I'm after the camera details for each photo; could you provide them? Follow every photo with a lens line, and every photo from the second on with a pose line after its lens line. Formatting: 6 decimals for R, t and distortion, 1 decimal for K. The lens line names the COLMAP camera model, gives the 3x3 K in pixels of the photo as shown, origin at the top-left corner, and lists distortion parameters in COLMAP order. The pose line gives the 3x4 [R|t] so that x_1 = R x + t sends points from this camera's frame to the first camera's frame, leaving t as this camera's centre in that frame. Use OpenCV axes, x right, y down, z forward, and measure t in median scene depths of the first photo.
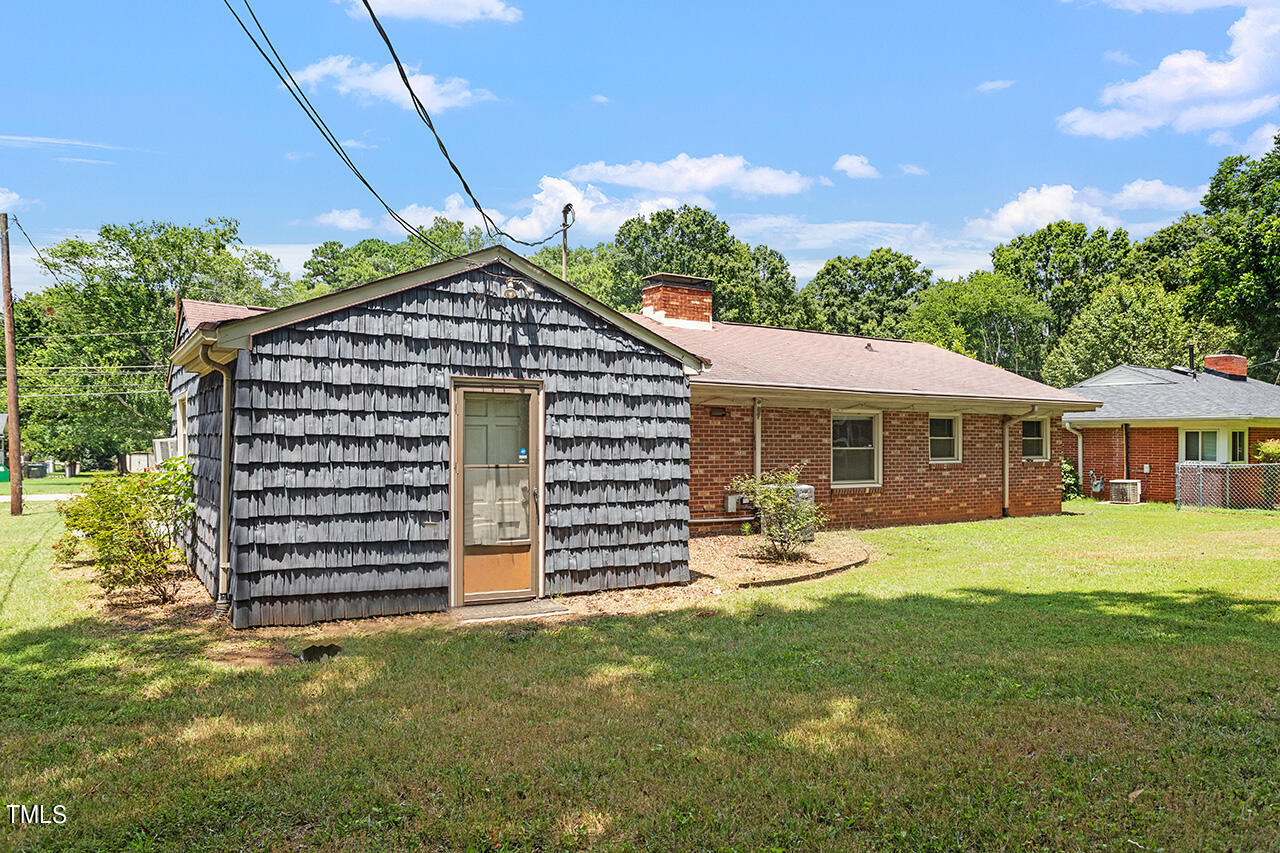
lens RADIAL K [[879.7, 0, 641.5], [0, 879.7, 439.6], [0, 0, 1]] dist [-0.004671, -0.000182]
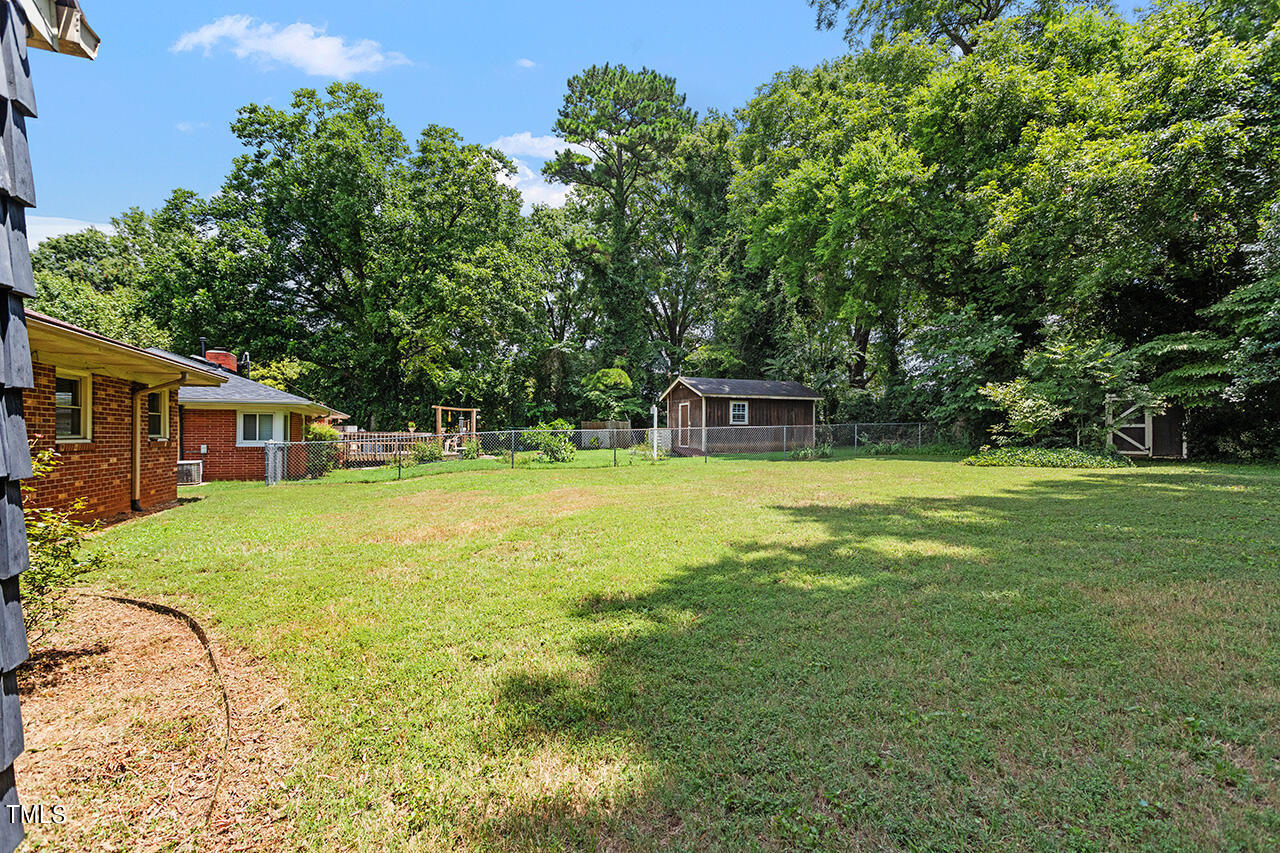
lens RADIAL K [[610.6, 0, 640.0], [0, 610.6, 426.5], [0, 0, 1]] dist [0.025191, 0.000147]
pose [[0.208672, 0.010707, 0.977927, -0.077655], [-0.000956, 0.999942, -0.010744, 0.035768], [-0.977985, 0.001307, 0.208671, 0.887515]]
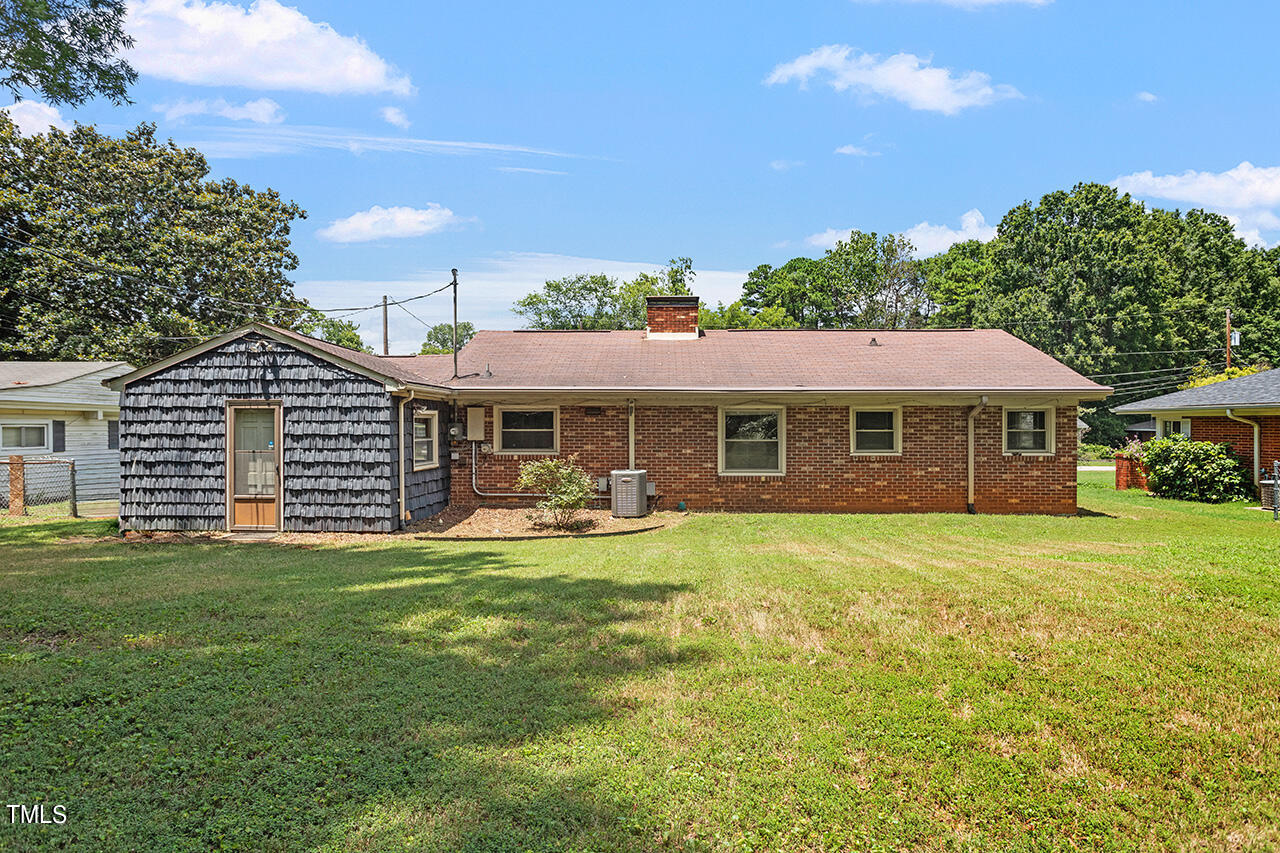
lens RADIAL K [[778.3, 0, 640.0], [0, 778.3, 426.5], [0, 0, 1]] dist [-0.007103, -0.000432]
pose [[0.808081, -0.002326, -0.589067, 1.257779], [0.003394, 0.999994, 0.000707, -0.015611], [0.589062, -0.002570, 0.808084, 0.212046]]
